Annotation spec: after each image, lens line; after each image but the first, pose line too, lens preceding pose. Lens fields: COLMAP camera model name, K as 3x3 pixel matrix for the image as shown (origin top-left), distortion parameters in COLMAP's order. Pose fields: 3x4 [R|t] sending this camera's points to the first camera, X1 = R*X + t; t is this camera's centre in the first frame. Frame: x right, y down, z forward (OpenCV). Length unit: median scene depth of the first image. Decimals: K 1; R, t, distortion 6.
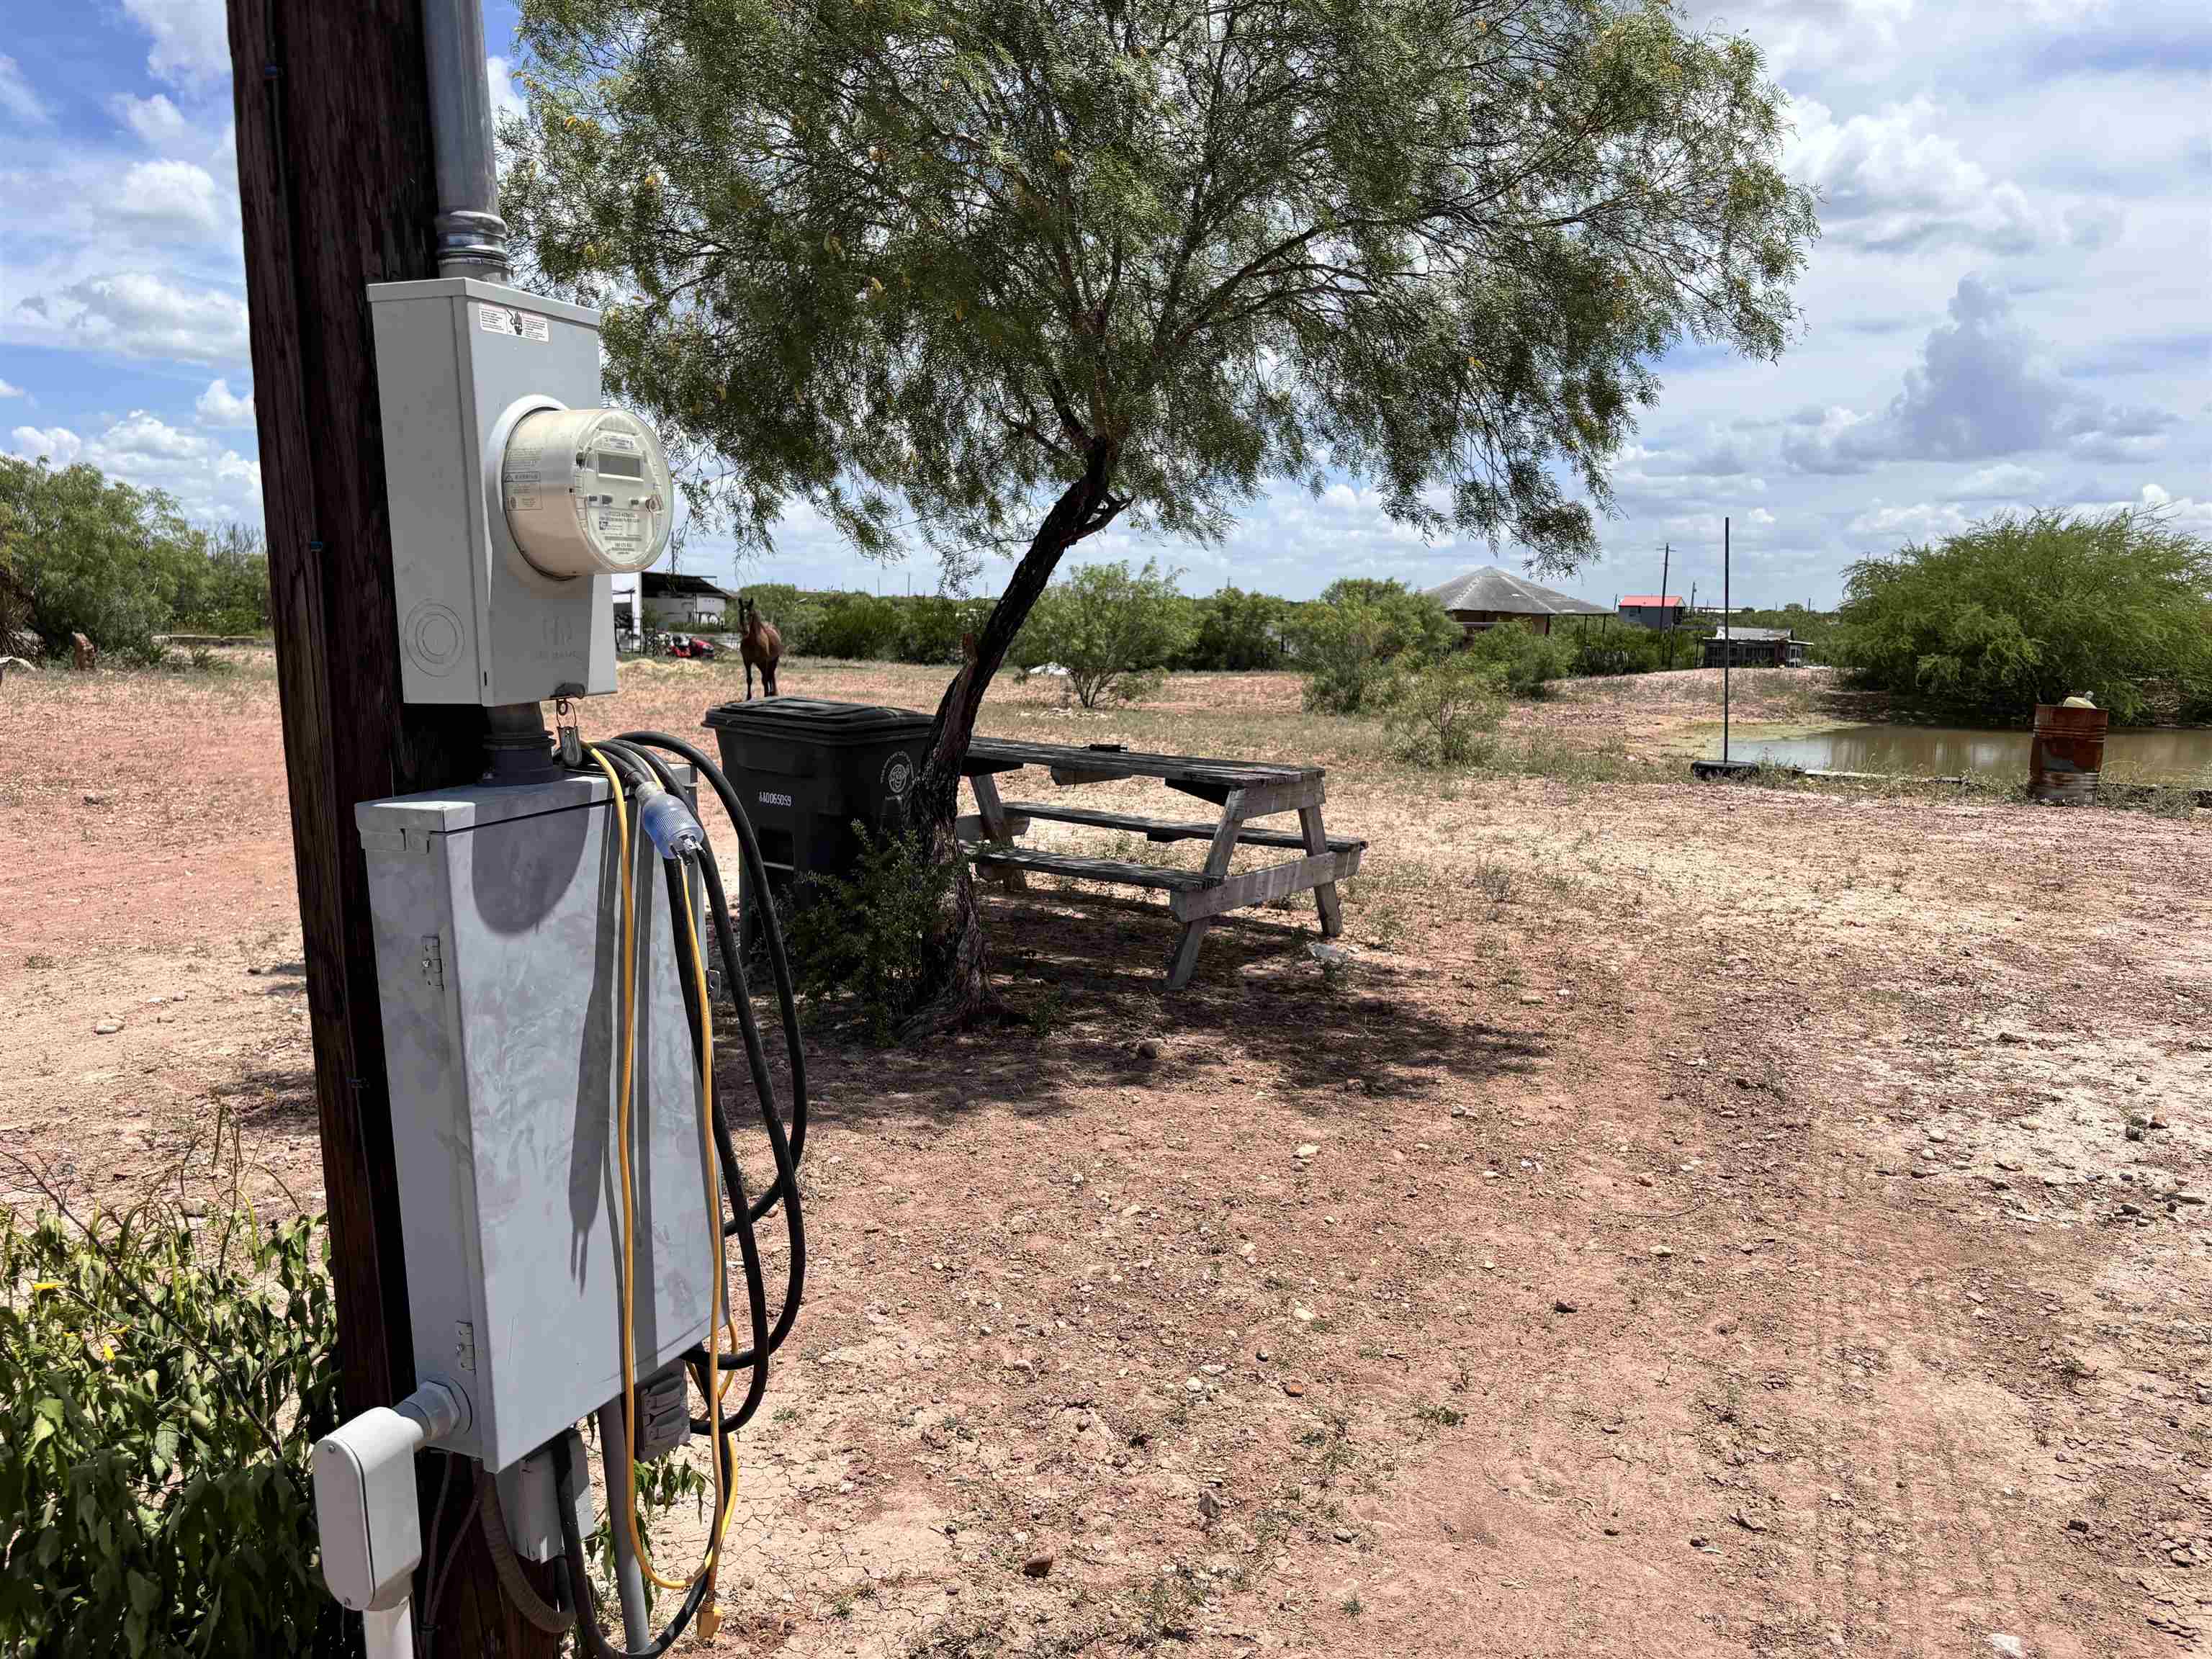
lens RADIAL K [[1632.0, 0, 1106.0], [0, 1632.0, 829.5], [0, 0, 1]] dist [0.079541, 0.000288]
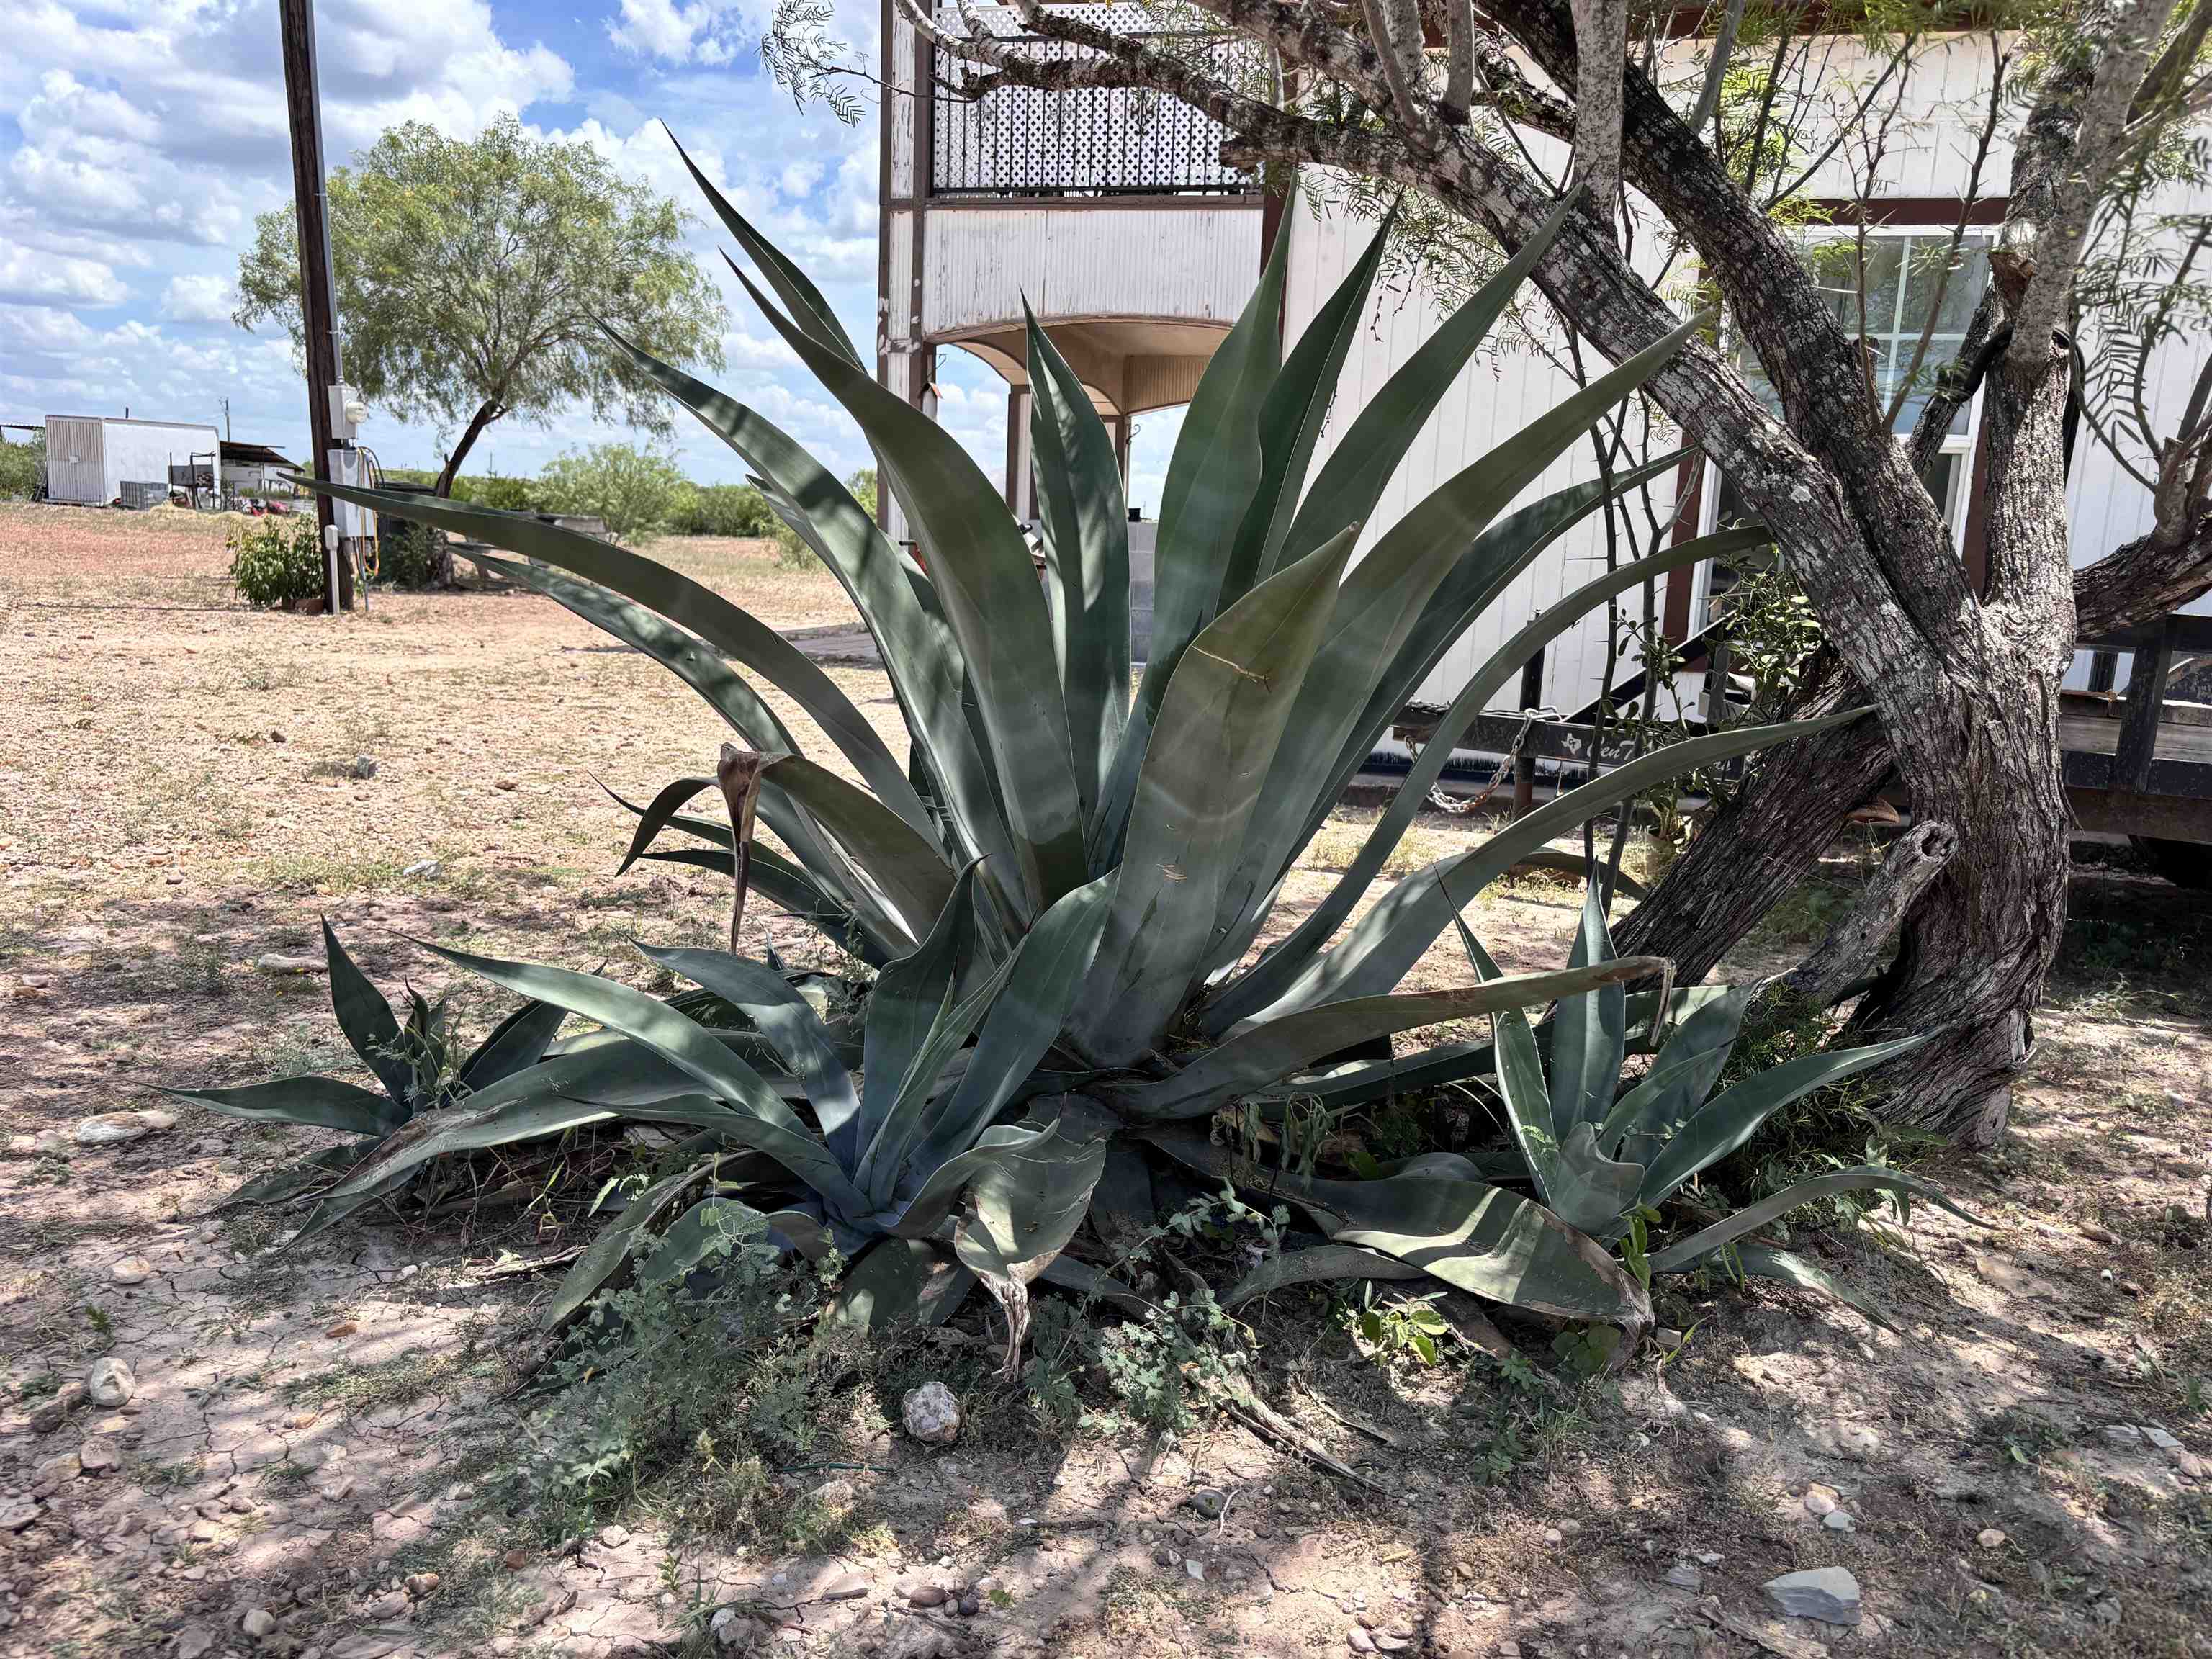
lens RADIAL K [[1632.0, 0, 1106.0], [0, 1632.0, 829.5], [0, 0, 1]] dist [0.079541, 0.000288]
pose [[0.974735, -0.032909, 0.220925, 0.052444], [0.018634, 0.997620, 0.066393, 0.050022], [-0.222584, -0.060599, 0.973028, -0.291578]]
